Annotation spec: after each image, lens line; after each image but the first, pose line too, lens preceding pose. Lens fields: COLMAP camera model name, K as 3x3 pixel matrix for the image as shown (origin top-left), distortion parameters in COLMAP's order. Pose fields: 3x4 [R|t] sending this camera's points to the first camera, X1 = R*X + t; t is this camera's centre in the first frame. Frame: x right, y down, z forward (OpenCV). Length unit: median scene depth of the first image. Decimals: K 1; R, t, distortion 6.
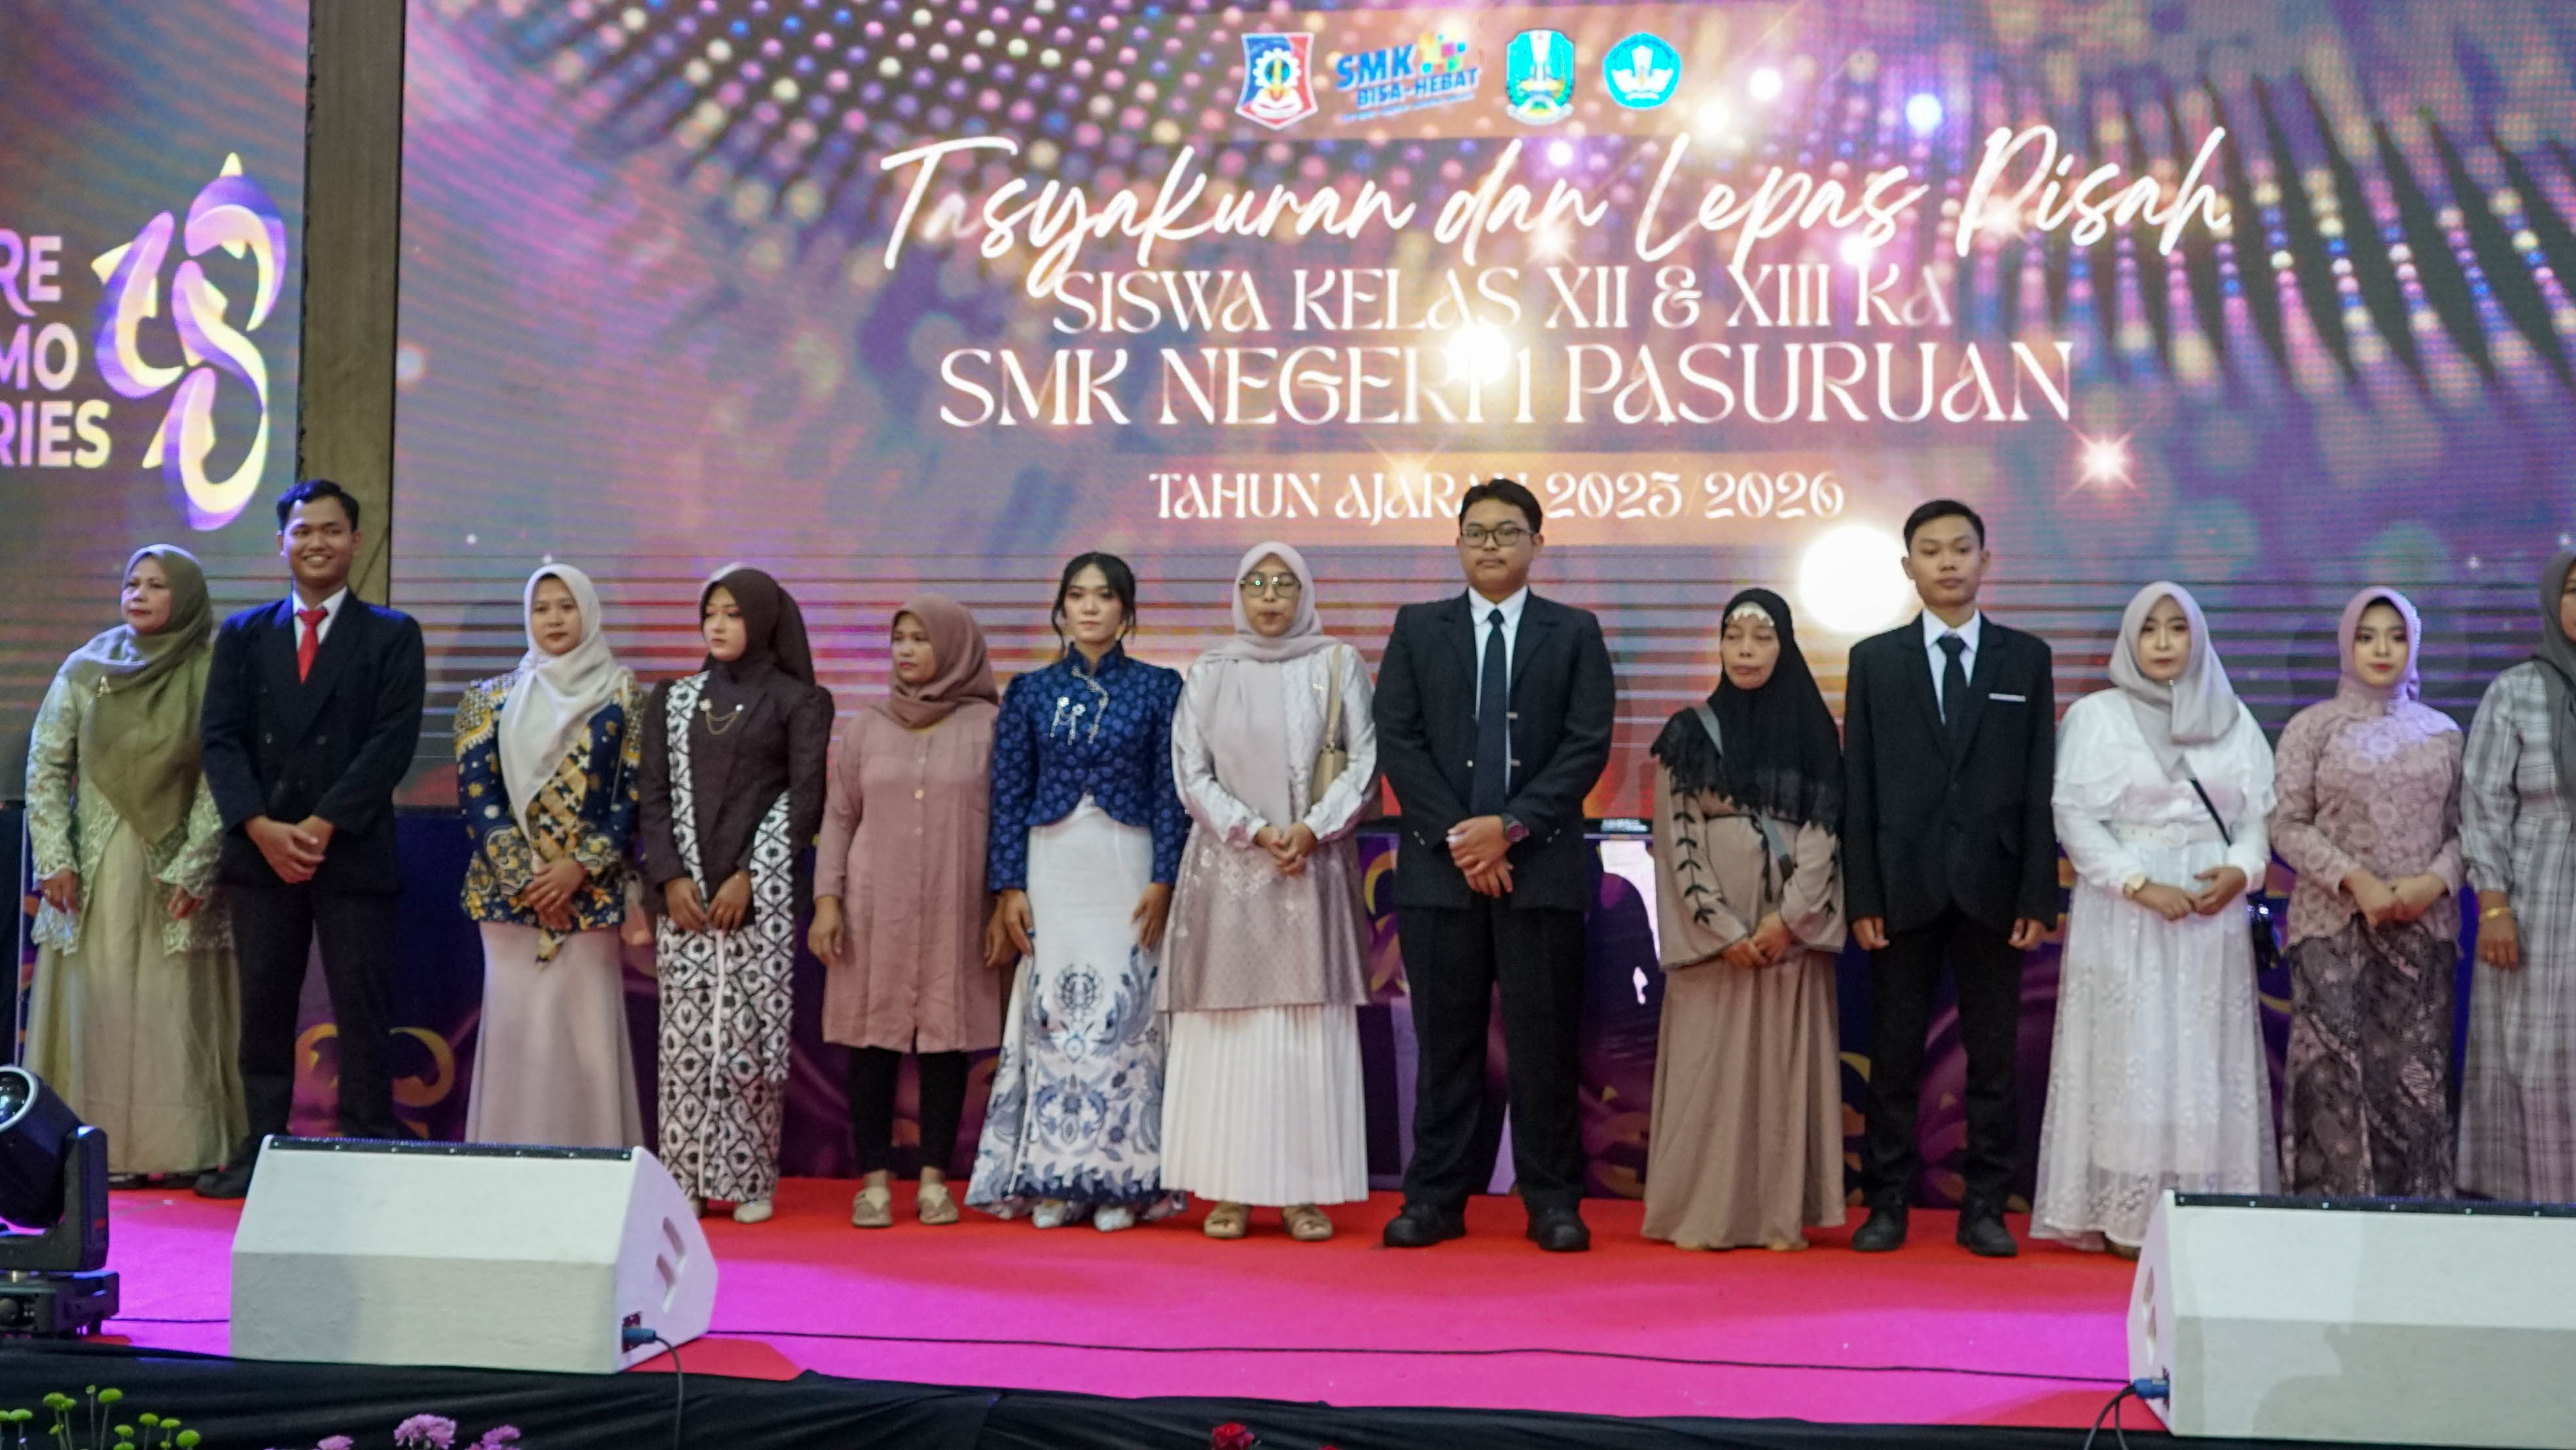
lens RADIAL K [[3297.0, 0, 1239.3], [0, 3297.0, 740.1], [0, 0, 1]] dist [-0.023425, -0.050958]
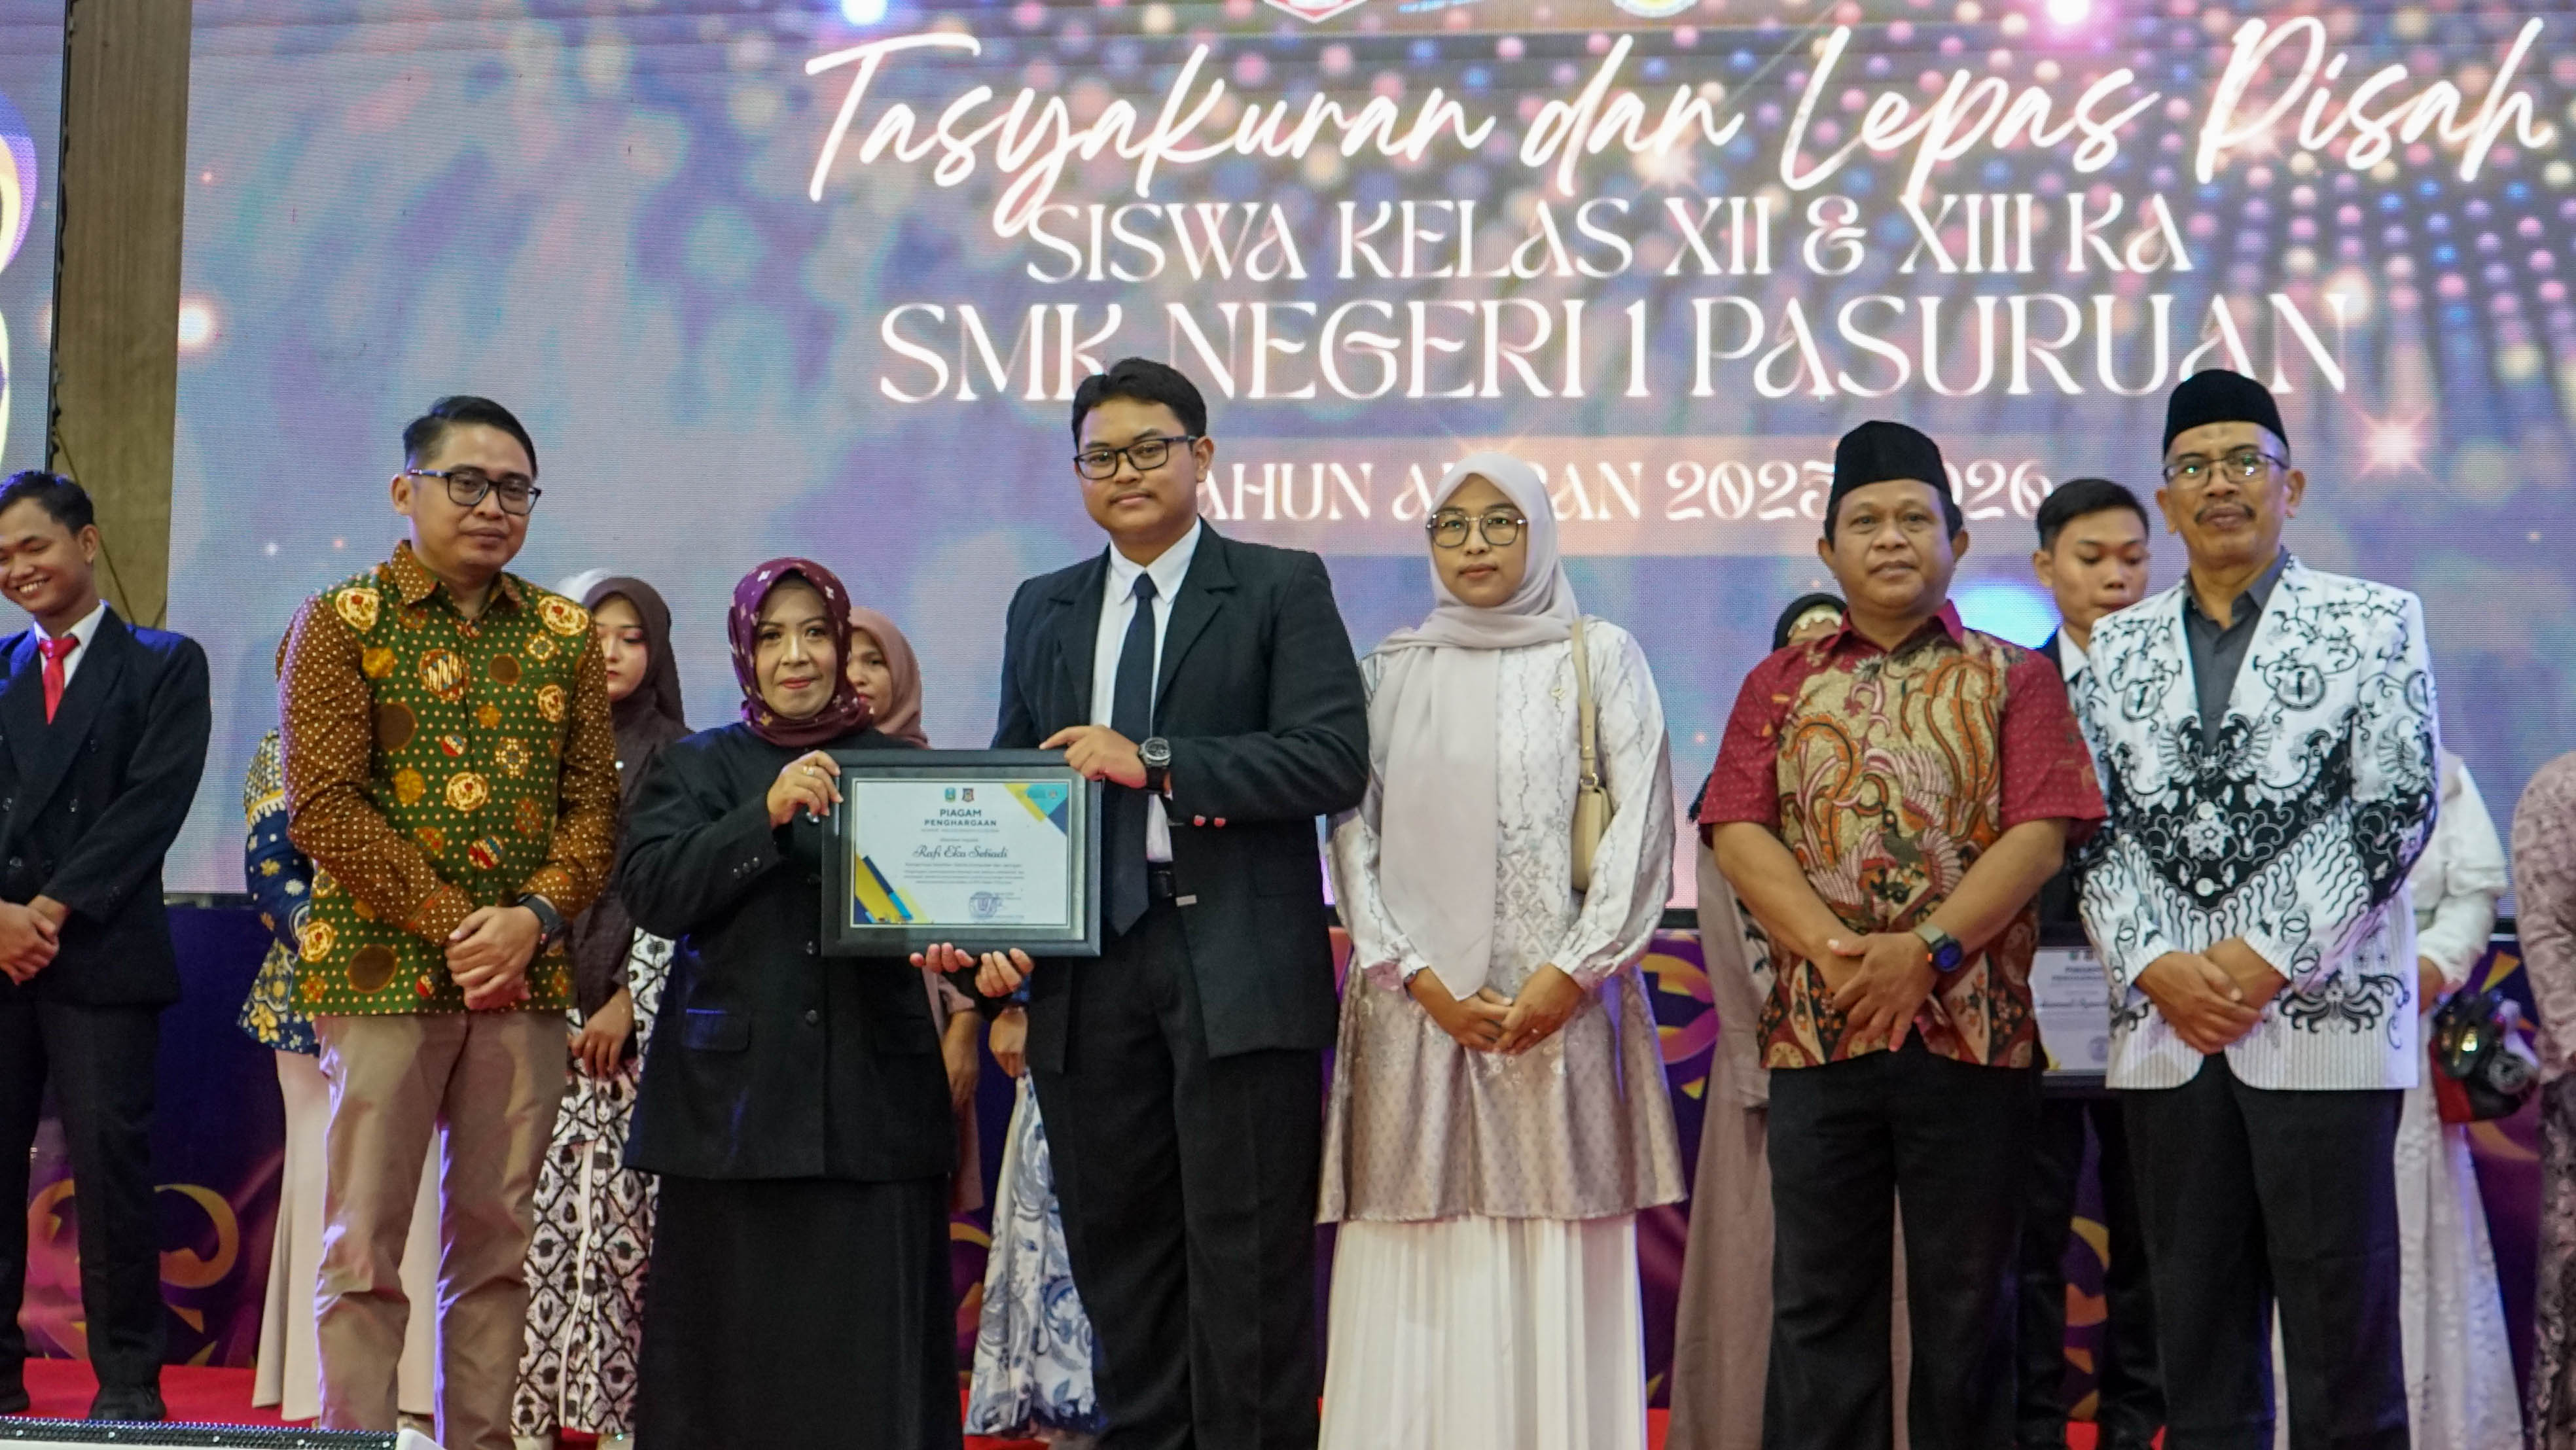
lens RADIAL K [[3297.0, 0, 1239.3], [0, 3297.0, 740.1], [0, 0, 1]] dist [-0.023425, -0.050958]
pose [[0.999214, 0.001152, 0.039626, -0.037418], [-0.000003, 0.999579, -0.028999, 0.006713], [-0.039643, 0.028976, 0.998794, 0.229332]]
